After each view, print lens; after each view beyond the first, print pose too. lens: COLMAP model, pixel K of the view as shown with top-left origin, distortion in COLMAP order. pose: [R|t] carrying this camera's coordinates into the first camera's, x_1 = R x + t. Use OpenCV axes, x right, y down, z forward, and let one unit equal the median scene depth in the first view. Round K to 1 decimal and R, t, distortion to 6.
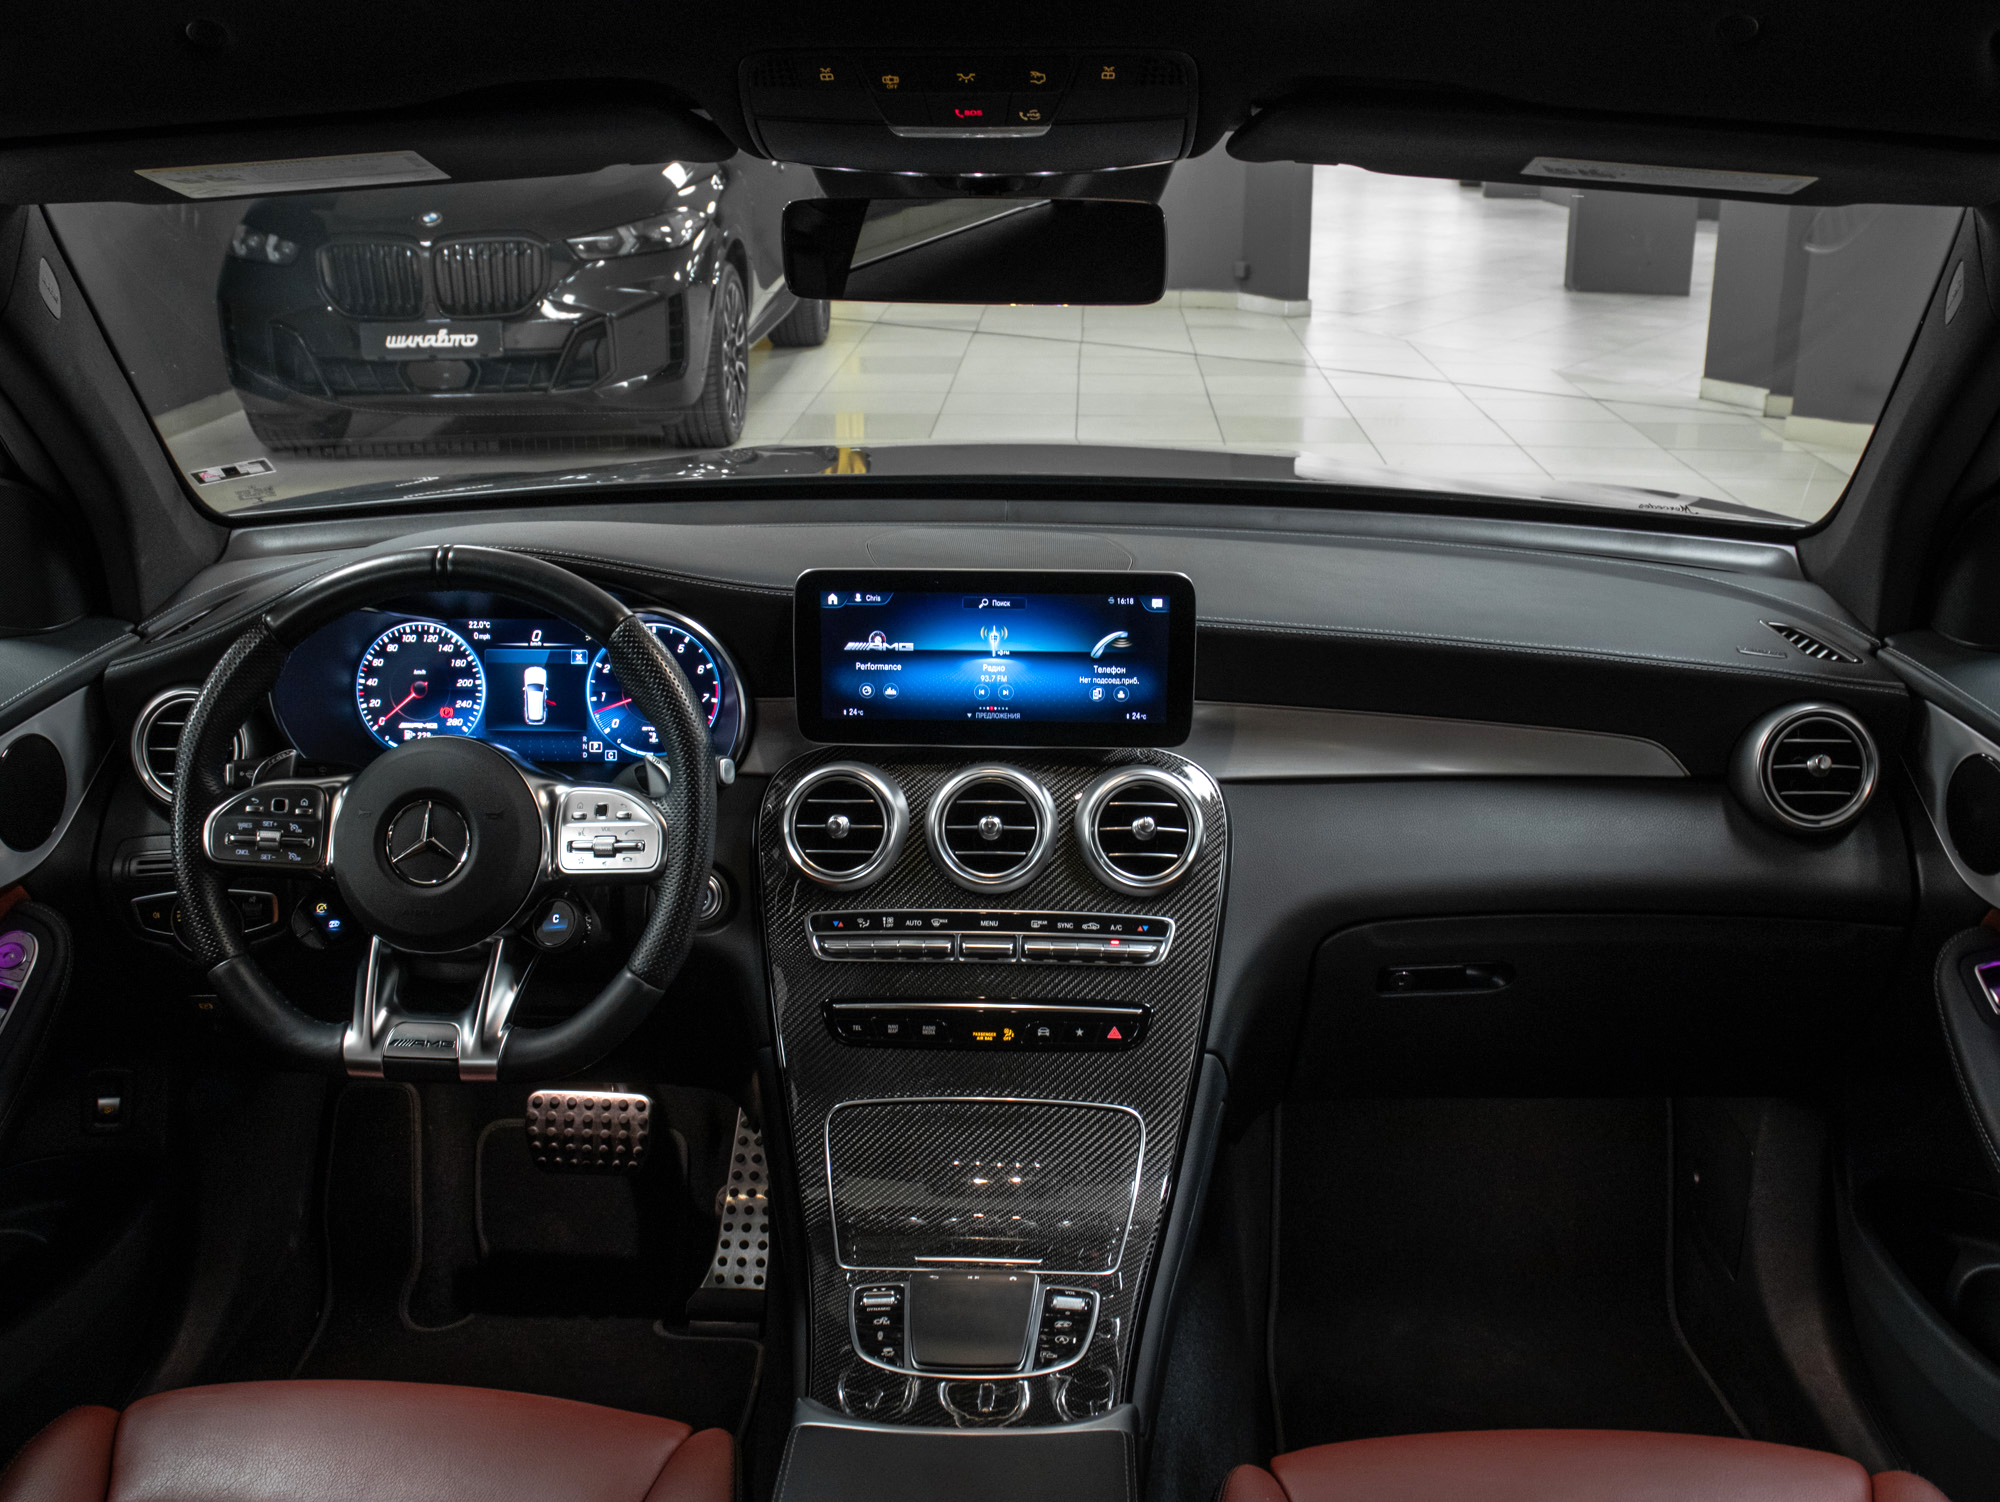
lens RADIAL K [[2584.5, 0, 1094.4], [0, 2584.5, 902.9], [0, 0, 1]] dist [-0.190072, 0.167822]
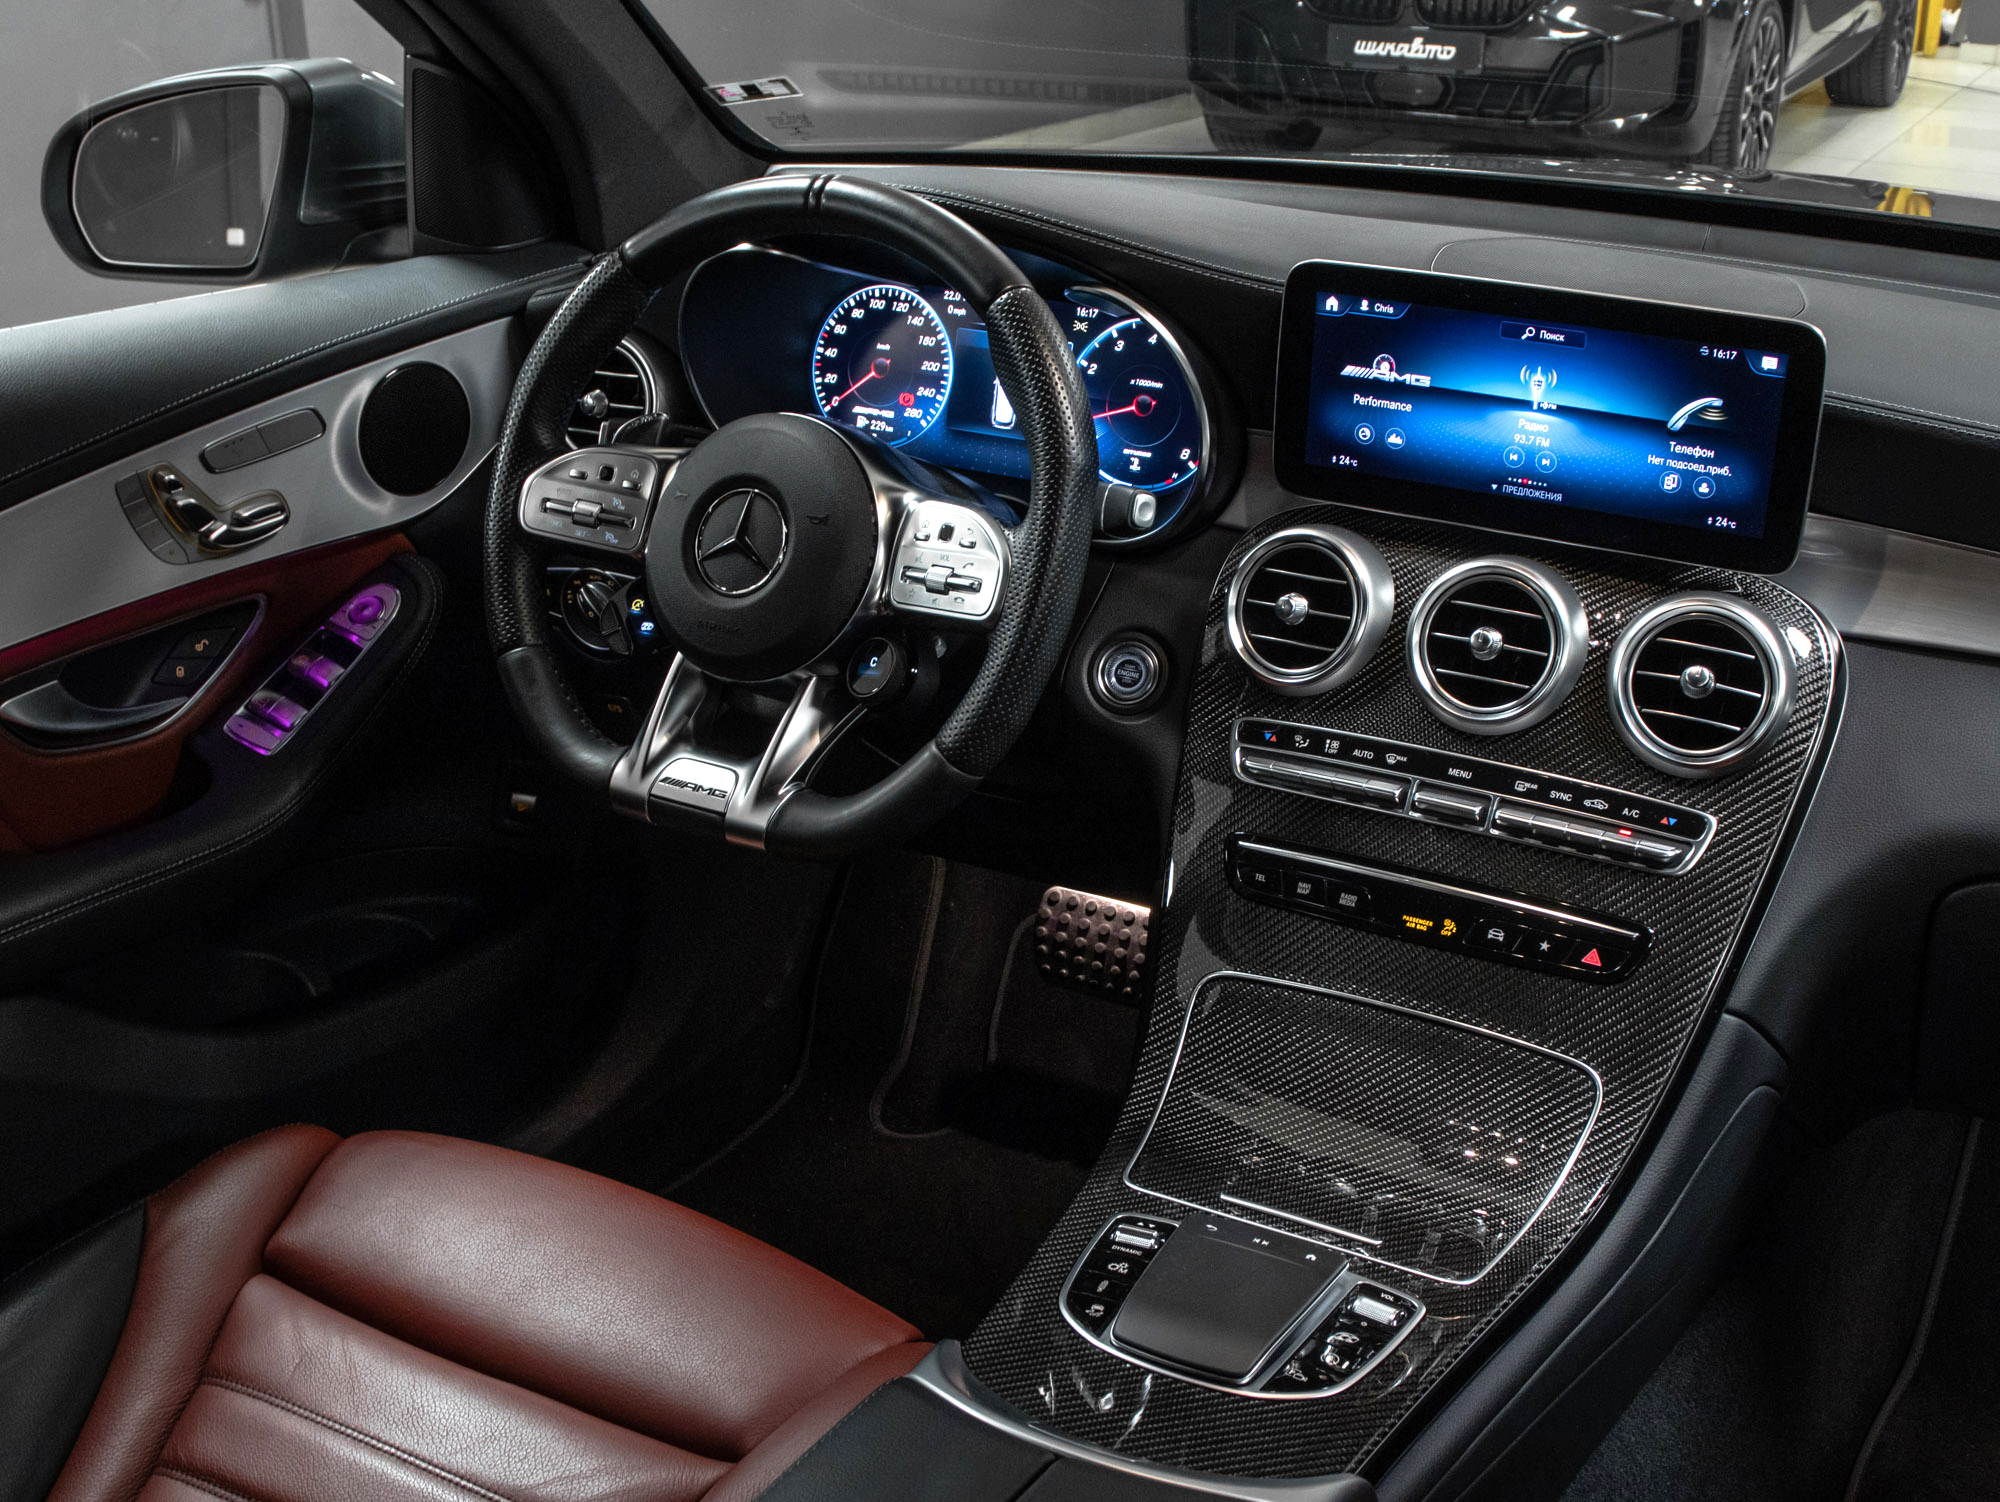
lens RADIAL K [[2584.5, 0, 1094.4], [0, 2584.5, 902.9], [0, 0, 1]] dist [-0.190072, 0.167822]
pose [[0.868914, 0.201704, -0.452000, 0.202267], [-0.169156, 0.979228, 0.111797, -0.019699], [0.465161, -0.020683, 0.884984, 0.309377]]
